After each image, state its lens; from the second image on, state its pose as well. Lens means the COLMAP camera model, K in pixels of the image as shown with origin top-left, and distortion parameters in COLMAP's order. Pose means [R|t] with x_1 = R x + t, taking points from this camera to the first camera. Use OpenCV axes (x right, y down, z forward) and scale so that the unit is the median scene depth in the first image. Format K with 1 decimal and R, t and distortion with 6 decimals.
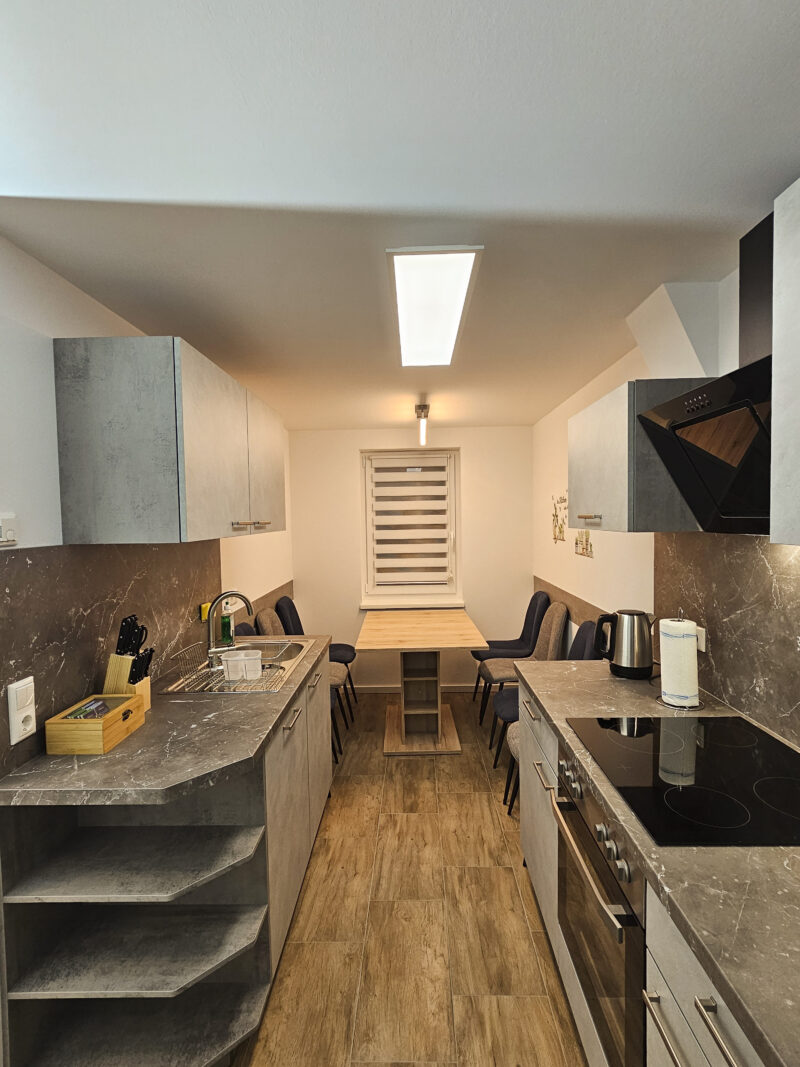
lens RADIAL K [[518.1, 0, 397.3], [0, 518.1, 538.8], [0, 0, 1]] dist [-0.000371, 0.001128]
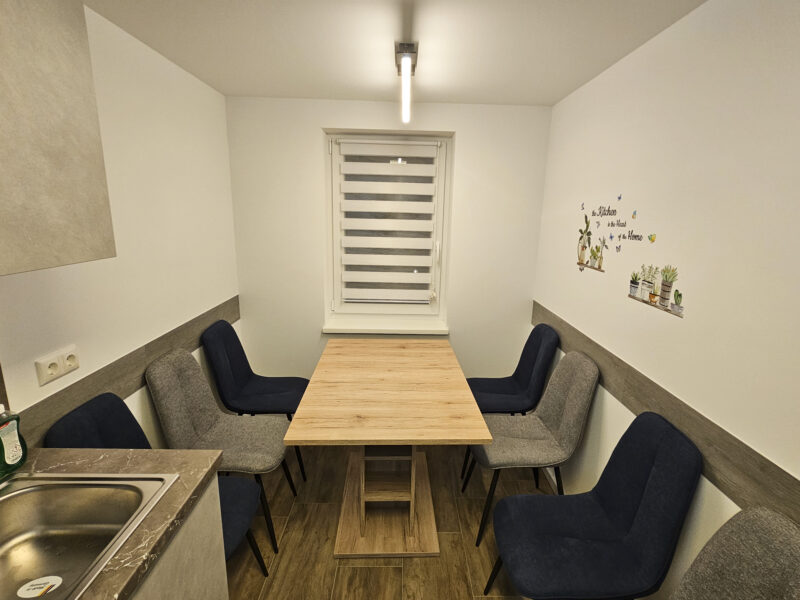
lens RADIAL K [[398.2, 0, 405.0], [0, 398.2, 299.6], [0, 0, 1]] dist [-0.001153, 0.001366]
pose [[0.998177, 0.031866, 0.051250, 0.030669], [-0.040458, 0.983471, 0.176486, -0.041468], [-0.044780, -0.178238, 0.982968, 0.463348]]
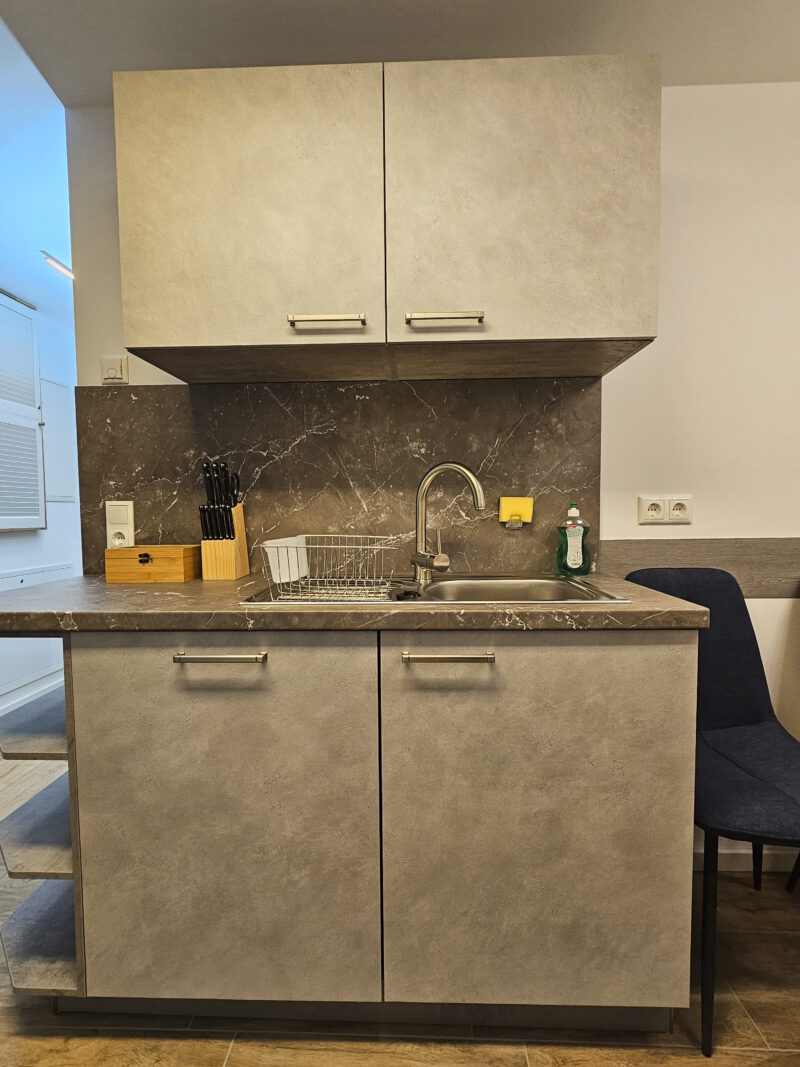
lens RADIAL K [[531.1, 0, 406.2], [0, 531.1, 541.1], [0, 0, 1]] dist [-0.001153, 0.001366]
pose [[0.000321, 0.072240, -0.997387, 0.171040], [-0.035293, 0.996767, 0.072184, 0.095080], [0.999377, 0.035178, 0.002869, 0.612084]]
